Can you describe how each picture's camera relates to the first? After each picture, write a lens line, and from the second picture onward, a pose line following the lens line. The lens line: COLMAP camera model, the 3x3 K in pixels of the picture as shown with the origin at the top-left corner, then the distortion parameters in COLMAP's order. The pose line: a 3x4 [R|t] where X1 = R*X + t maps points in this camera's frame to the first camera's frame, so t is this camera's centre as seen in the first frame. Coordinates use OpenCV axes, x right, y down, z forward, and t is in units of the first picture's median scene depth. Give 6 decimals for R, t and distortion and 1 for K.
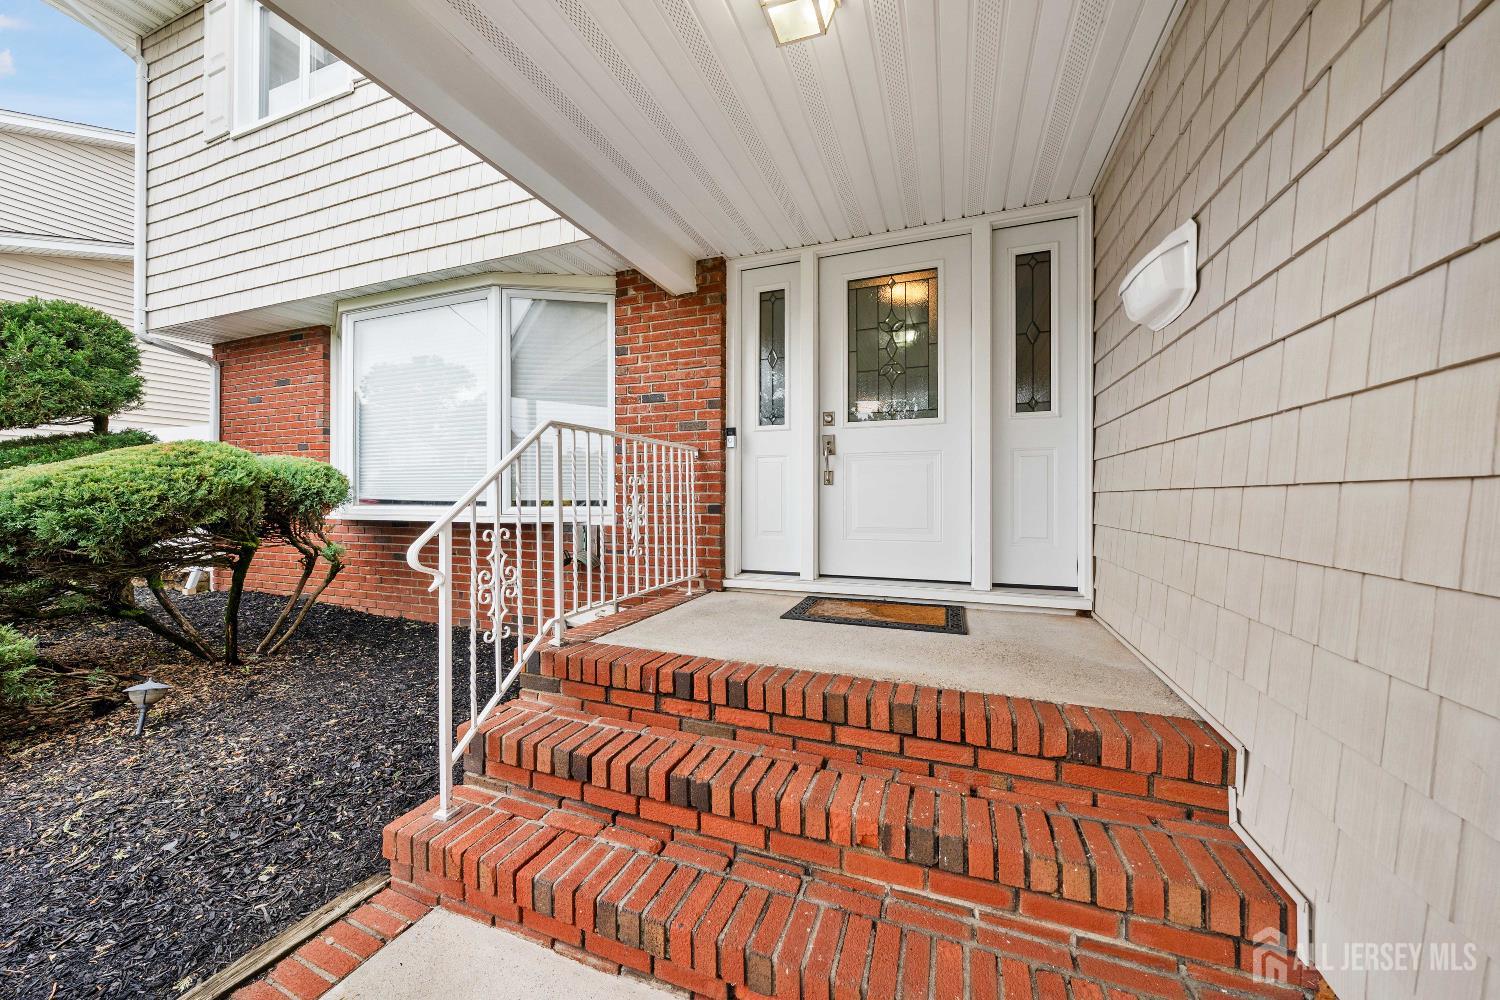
lens RADIAL K [[520.1, 0, 757.2], [0, 520.1, 498.0], [0, 0, 1]] dist [0.000227, -0.000097]
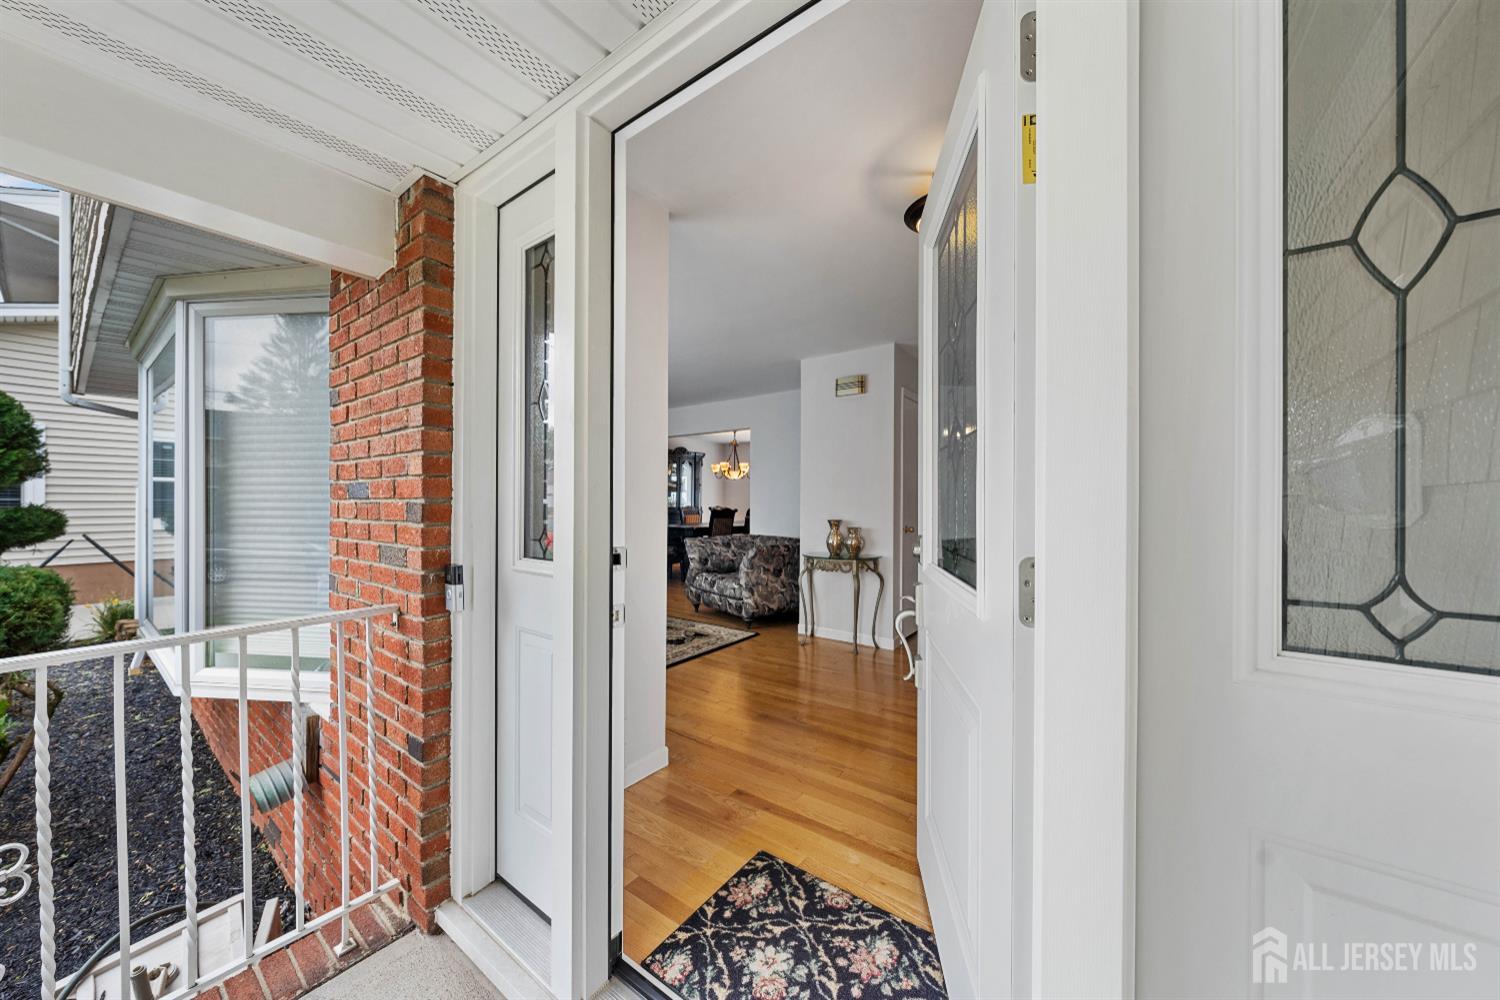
lens RADIAL K [[520.1, 0, 746.0], [0, 520.1, 503.1], [0, 0, 1]] dist [0.000227, -0.000097]
pose [[0.958791, -0.000128, -0.284112, 0.305929], [-0.002787, 0.999948, -0.009855, -0.183200], [0.284098, 0.010240, 0.958741, 0.651366]]
